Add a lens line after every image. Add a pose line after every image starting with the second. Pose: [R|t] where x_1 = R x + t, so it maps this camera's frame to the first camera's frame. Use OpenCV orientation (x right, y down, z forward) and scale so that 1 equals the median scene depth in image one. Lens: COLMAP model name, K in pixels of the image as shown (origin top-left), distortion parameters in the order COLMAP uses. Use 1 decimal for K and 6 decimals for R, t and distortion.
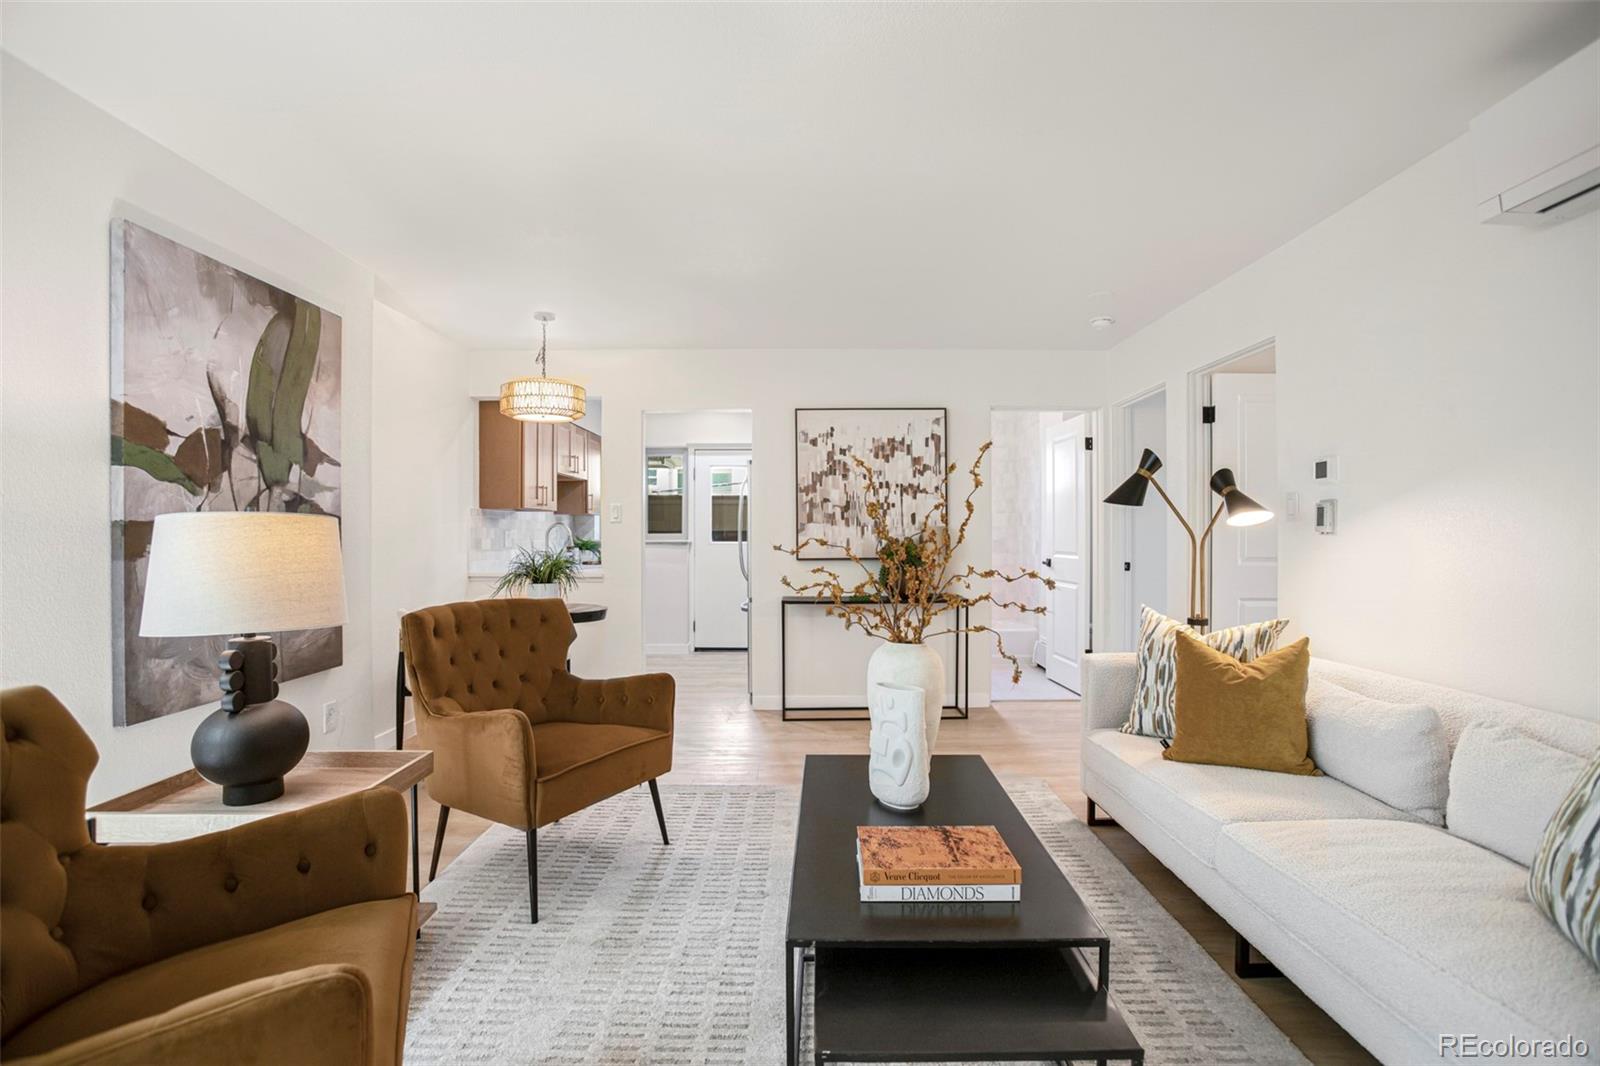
lens RADIAL K [[756.6, 0, 803.1], [0, 756.6, 538.3], [0, 0, 1]] dist [-0.068240, 0.036622]
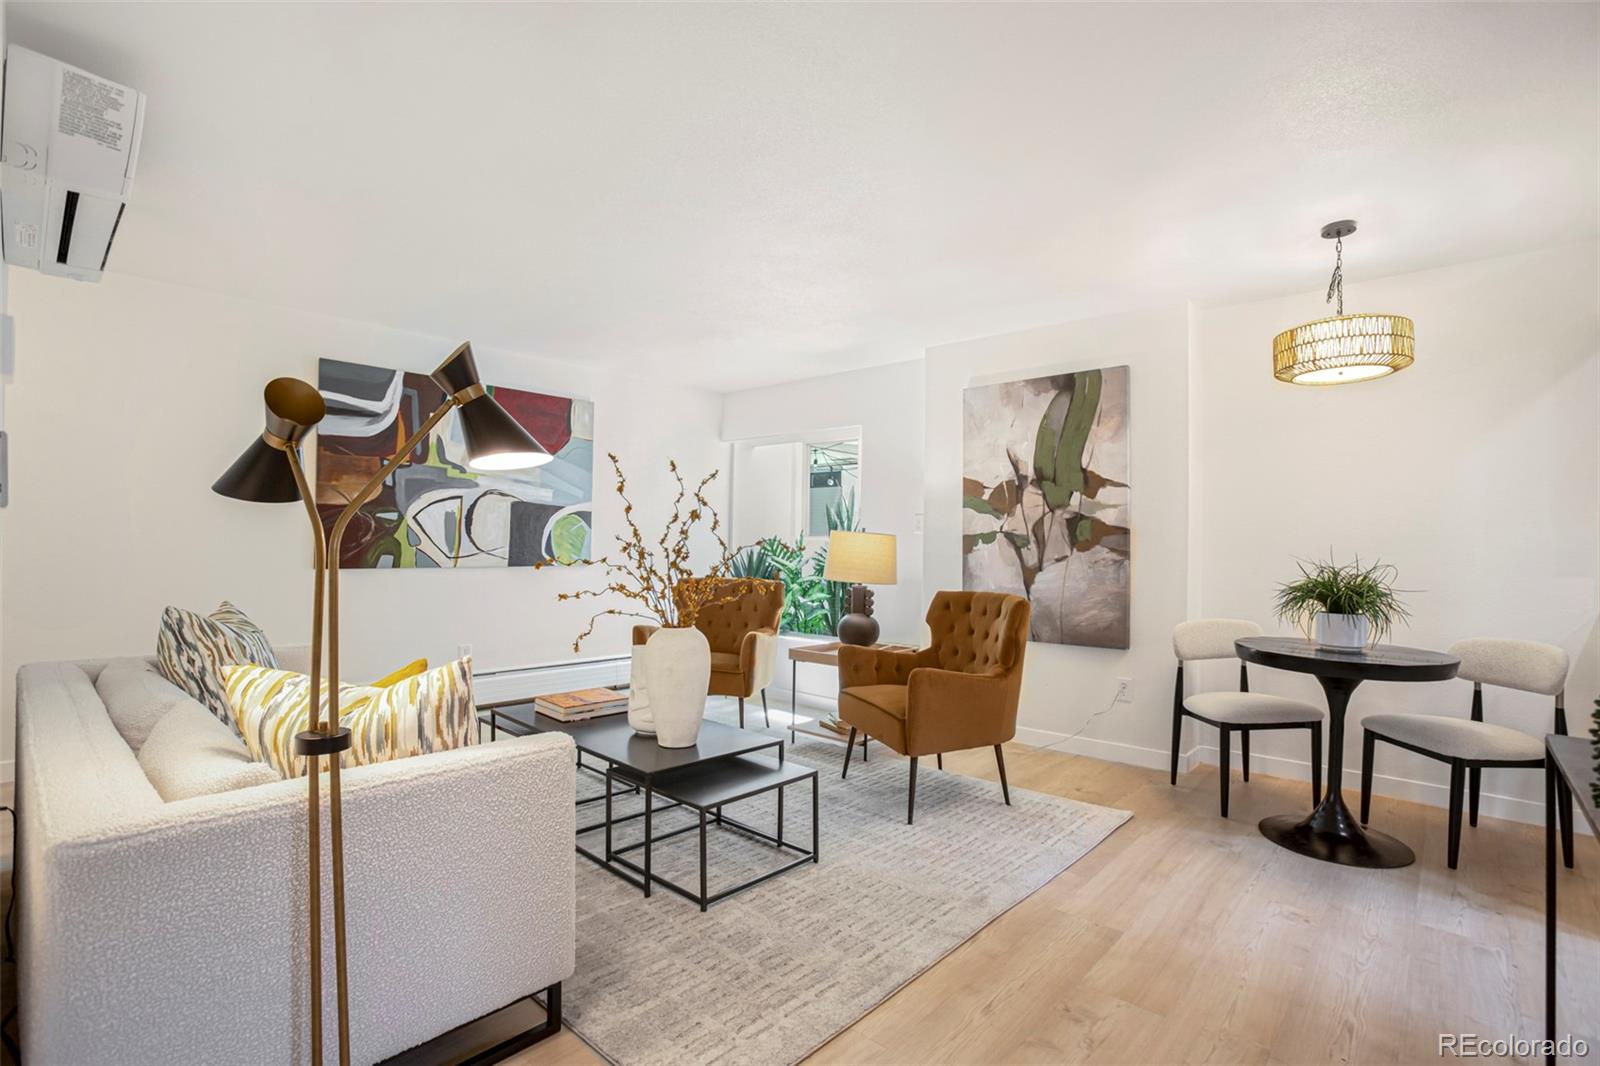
lens RADIAL K [[754.6, 0, 800.0], [0, 754.6, 533.0], [0, 0, 1]] dist [-0.050705, 0.000673]
pose [[-0.682059, -0.018782, -0.731056, 0.655132], [-0.015350, 0.999818, -0.011365, 0.001854], [0.731136, 0.003470, -0.682223, 1.473492]]
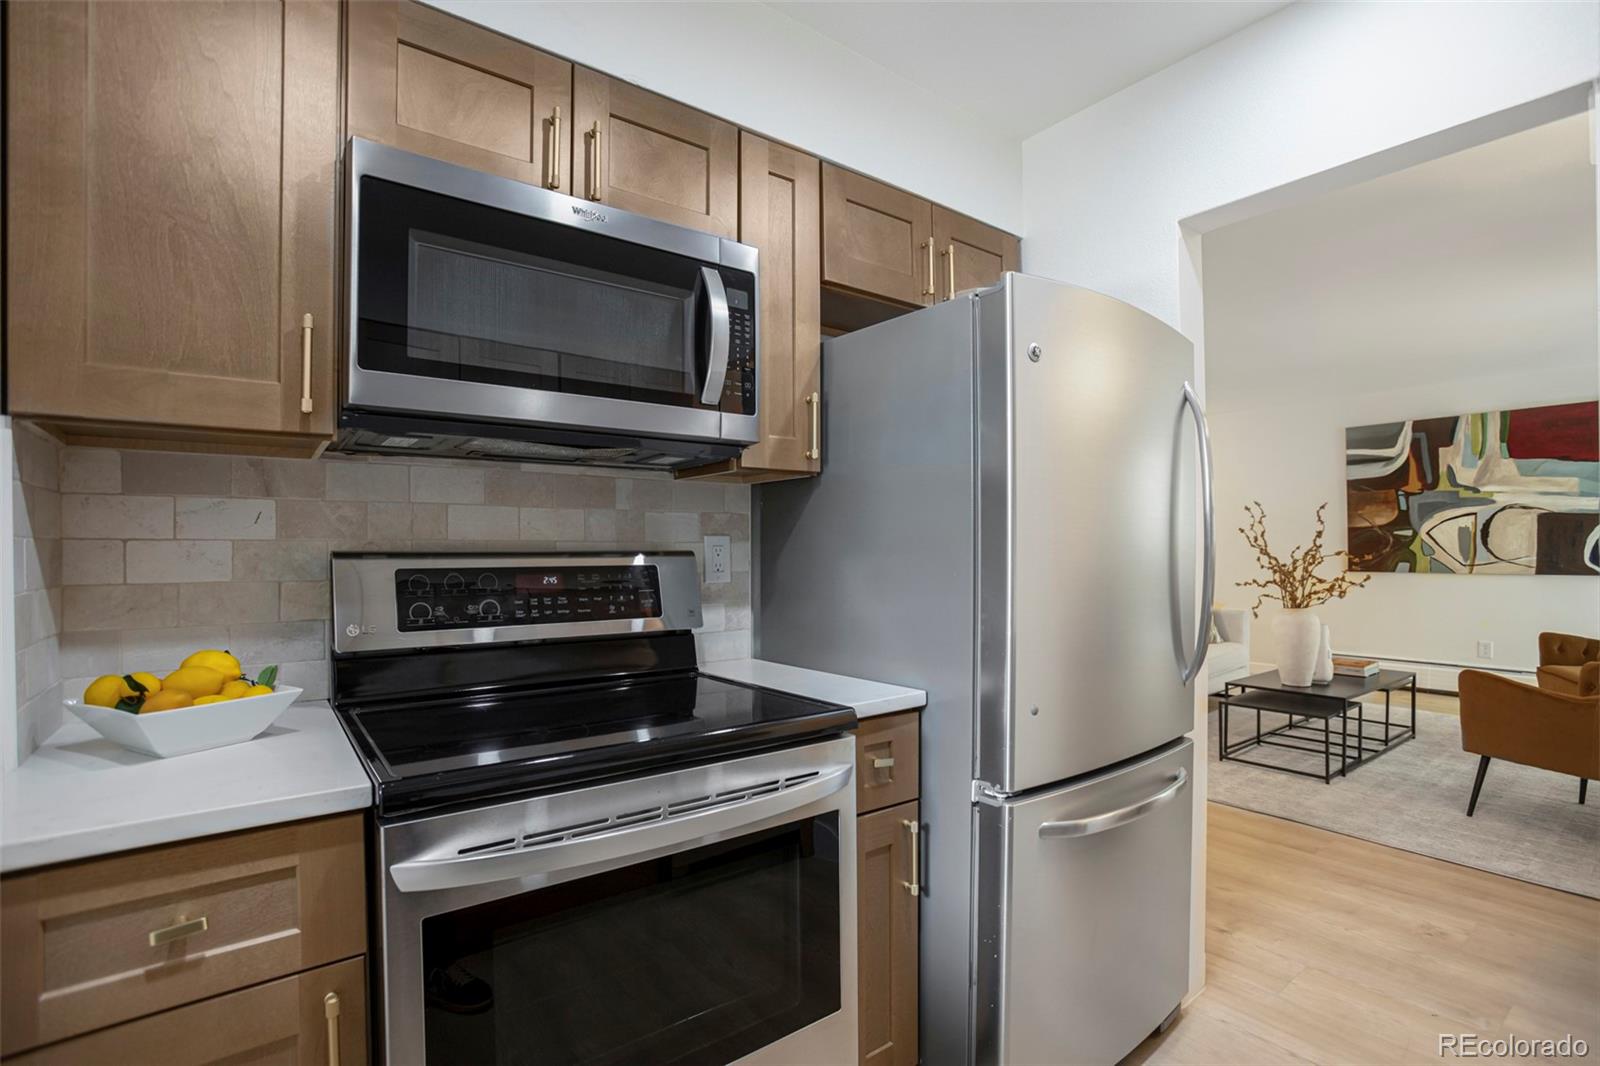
lens RADIAL K [[756.6, 0, 803.1], [0, 756.6, 538.3], [0, 0, 1]] dist [-0.068240, 0.036622]
pose [[-0.603958, 0.012945, 0.796911, -0.433887], [0.008326, 0.999916, -0.009932, -0.015917], [-0.796973, 0.000637, -0.604015, 2.278715]]
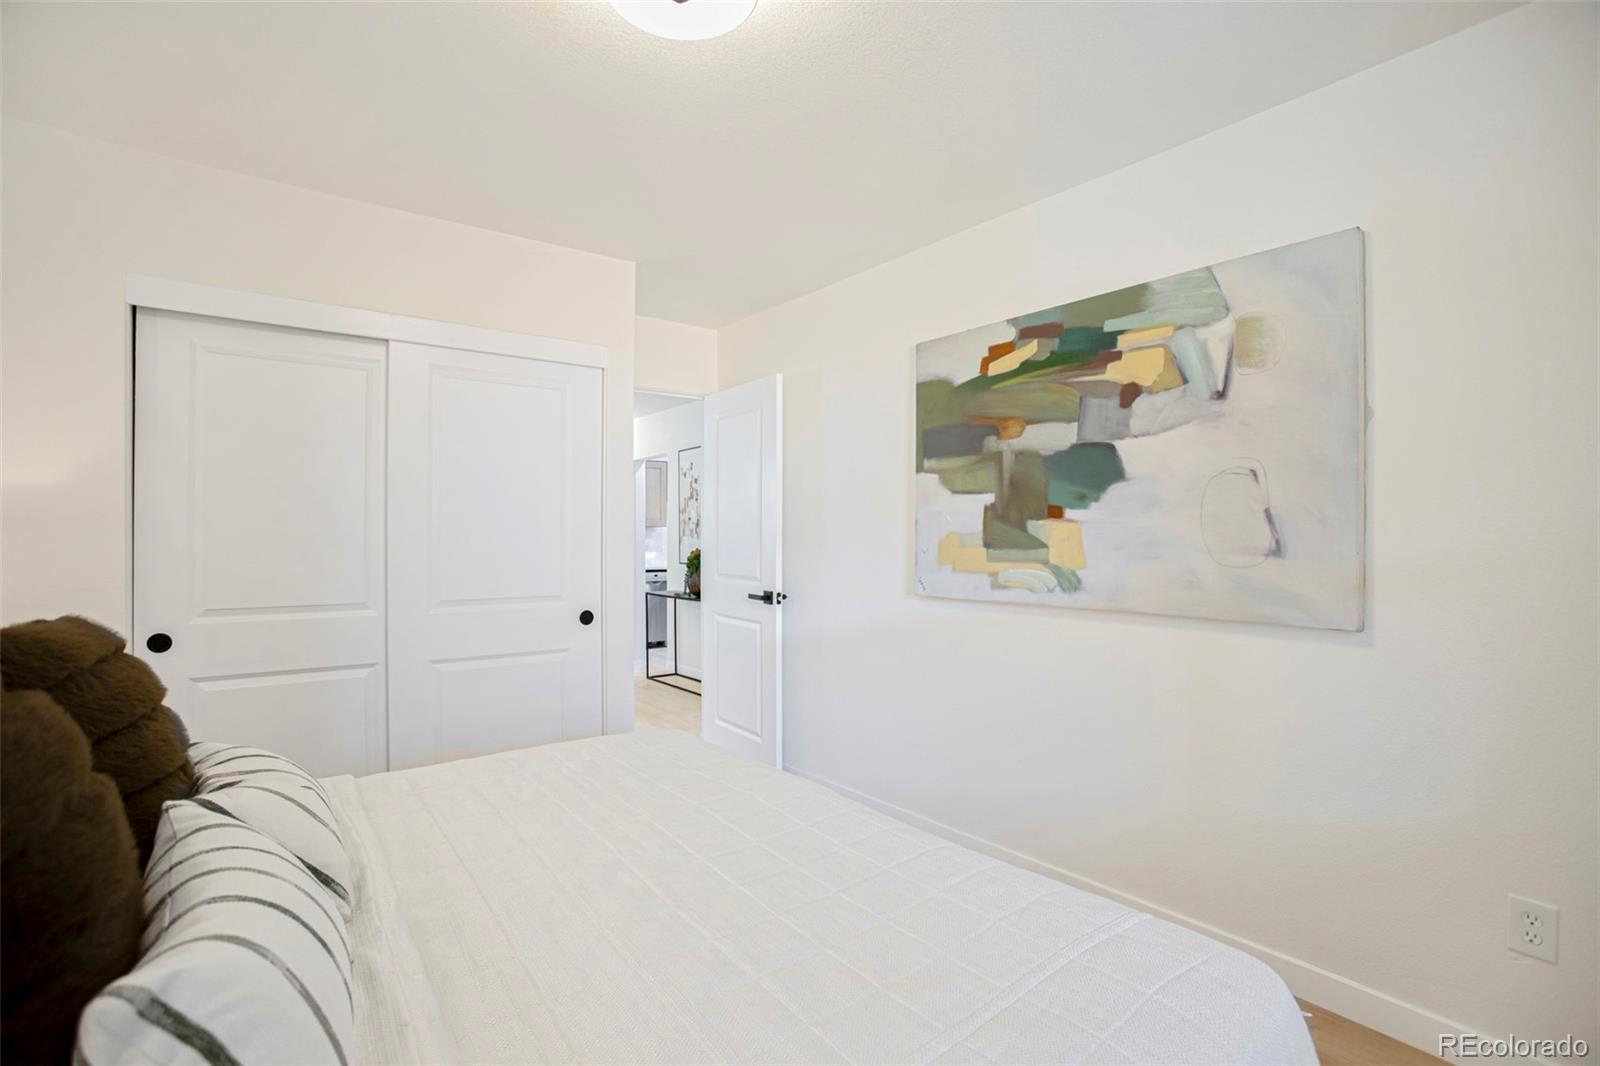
lens RADIAL K [[756.6, 0, 803.1], [0, 756.6, 538.3], [0, 0, 1]] dist [-0.068240, 0.036622]
pose [[0.604239, 0.003303, -0.796796, 1.892137], [-0.002004, 0.999995, 0.002626, -0.032483], [0.796801, 0.000010, 0.604242, 0.584238]]
